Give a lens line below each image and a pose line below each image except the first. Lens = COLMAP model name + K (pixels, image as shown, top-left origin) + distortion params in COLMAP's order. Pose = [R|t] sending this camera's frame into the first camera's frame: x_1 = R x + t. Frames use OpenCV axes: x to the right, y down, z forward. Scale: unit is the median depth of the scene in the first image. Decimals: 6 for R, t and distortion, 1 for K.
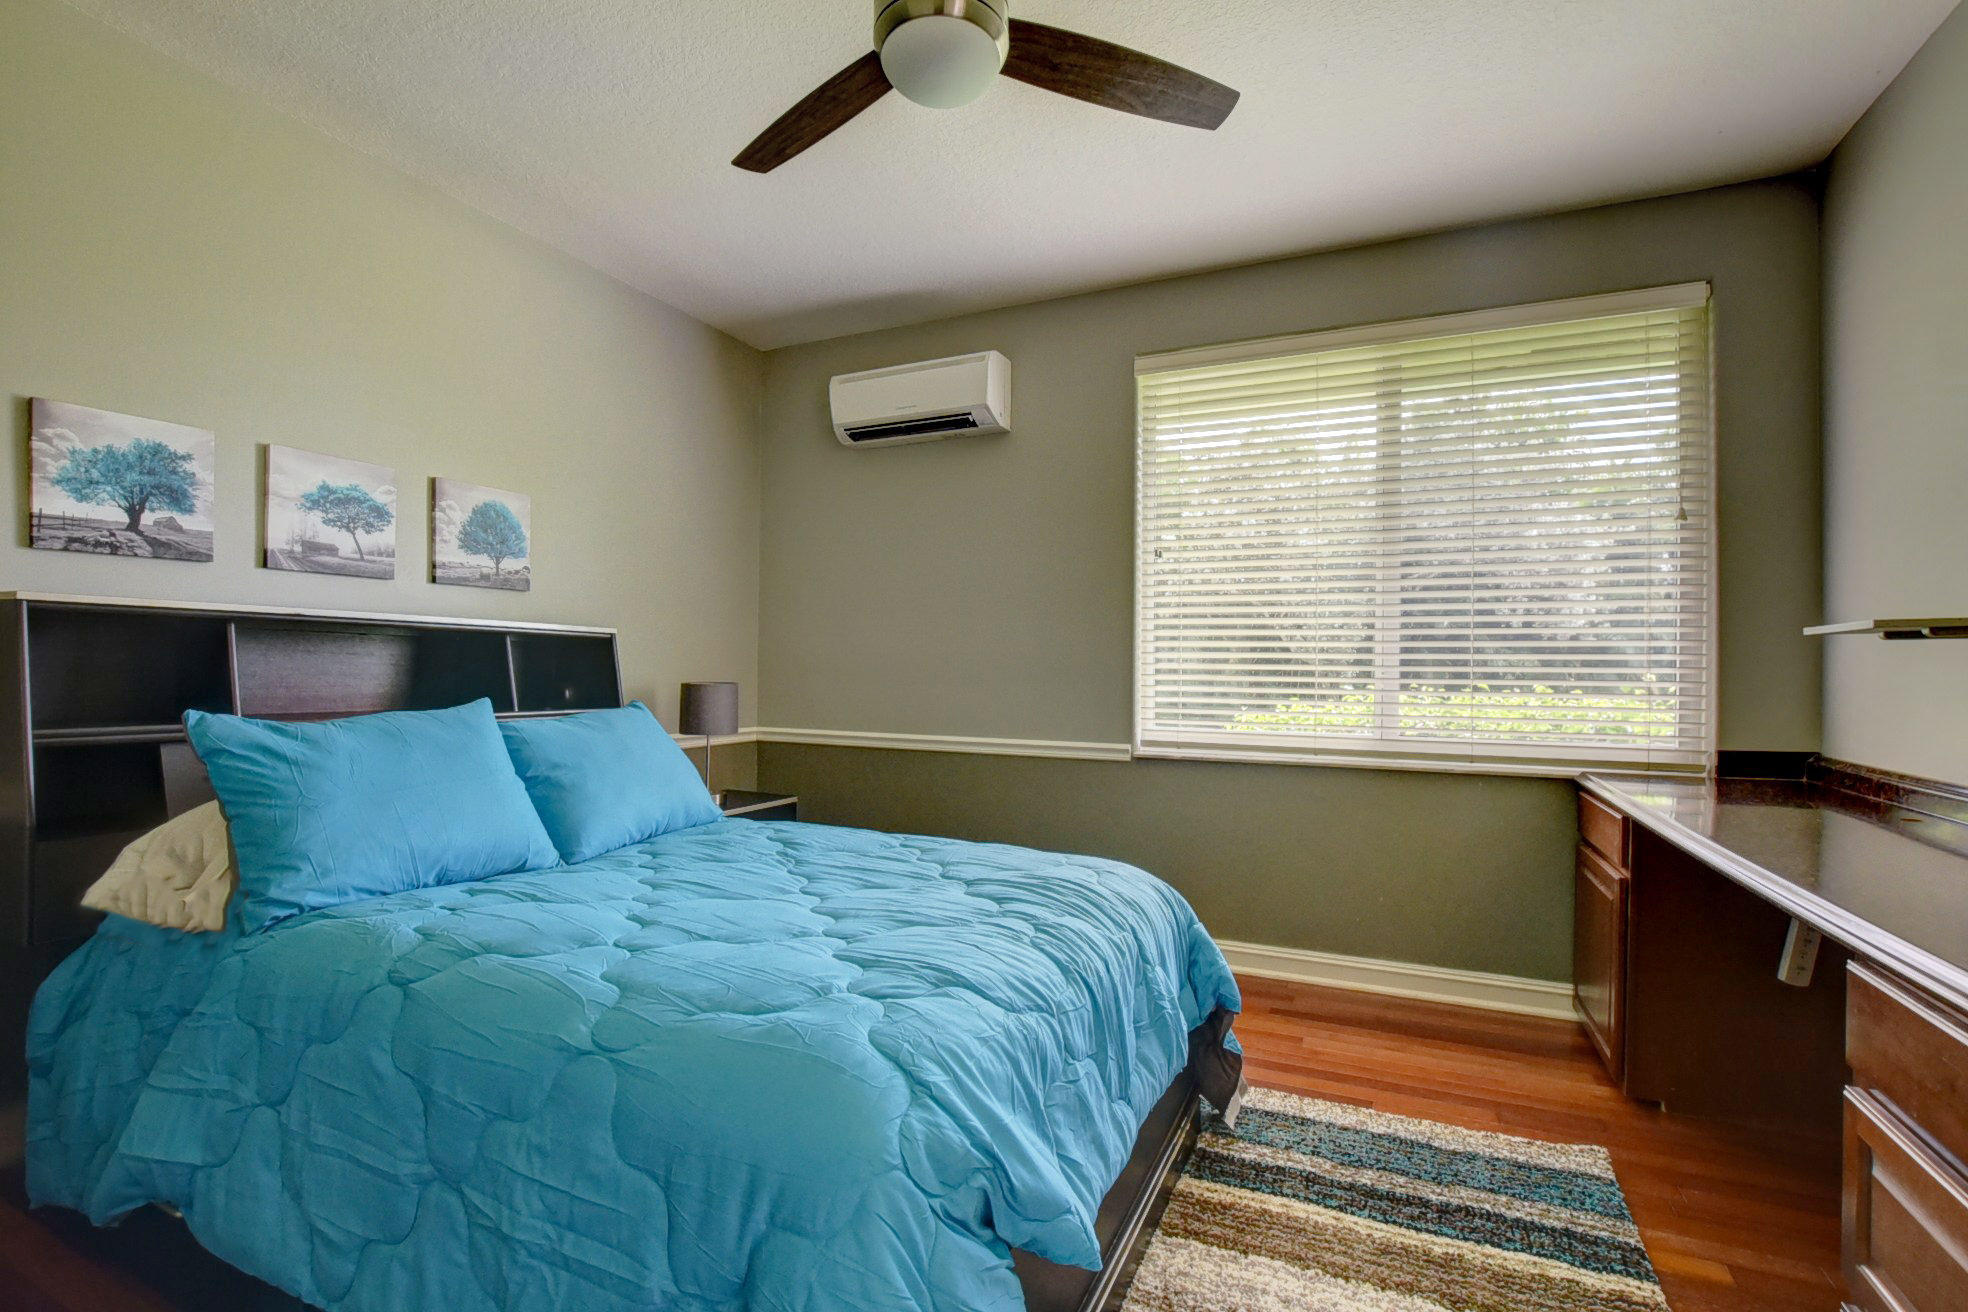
lens RADIAL K [[903.1, 0, 990.0], [0, 903.1, 661.0], [0, 0, 1]] dist [-0.028934, 0.003393]
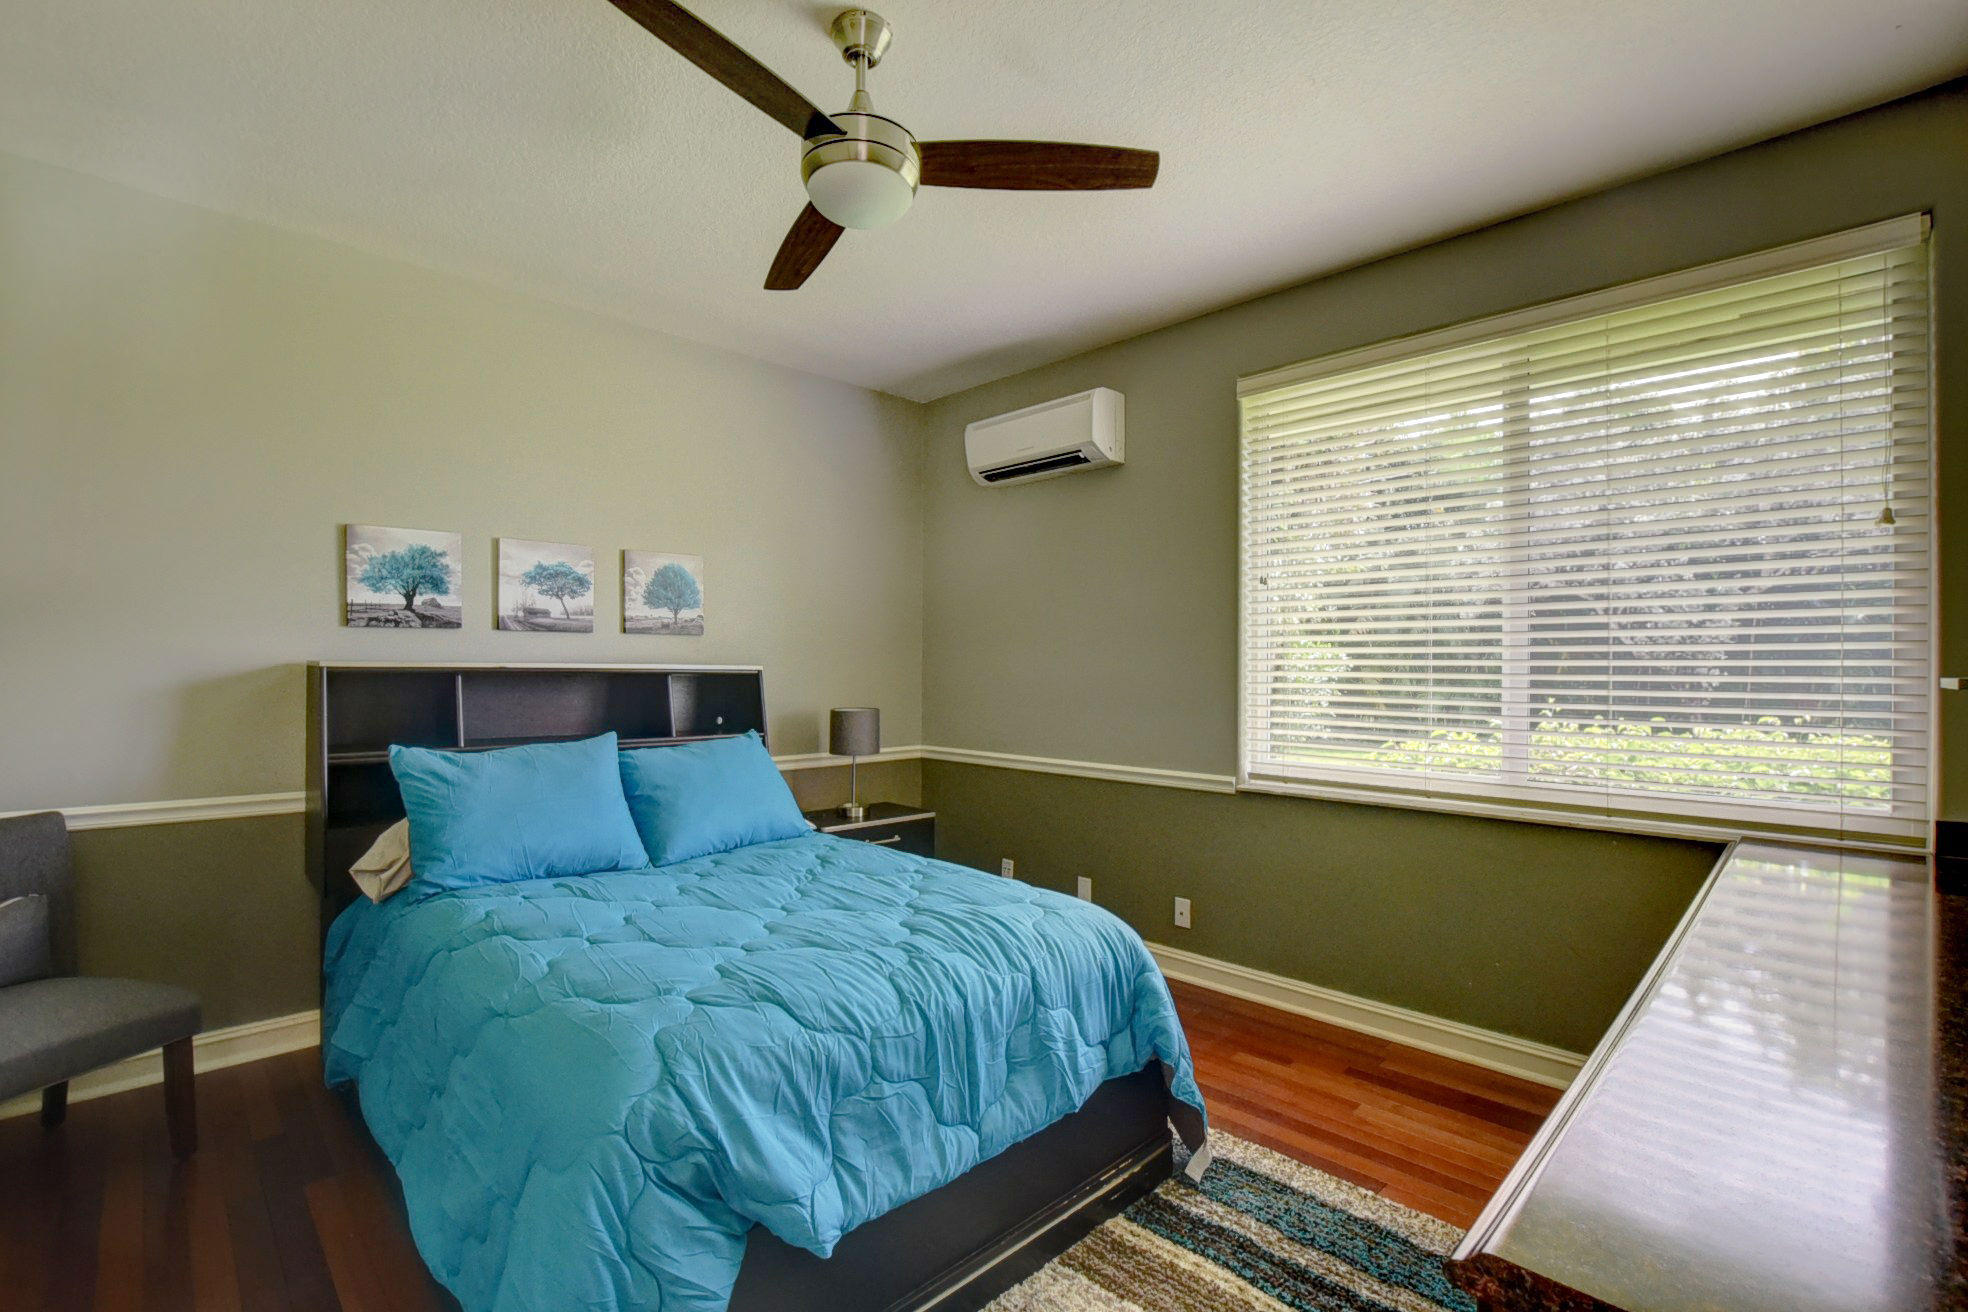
lens RADIAL K [[903.1, 0, 971.8], [0, 903.1, 660.3], [0, 0, 1]] dist [-0.028934, 0.003393]
pose [[0.932656, -0.008433, -0.360667, 0.386712], [0.008386, 0.999963, -0.001694, -0.055353], [0.360668, -0.001445, 0.932693, -0.016503]]
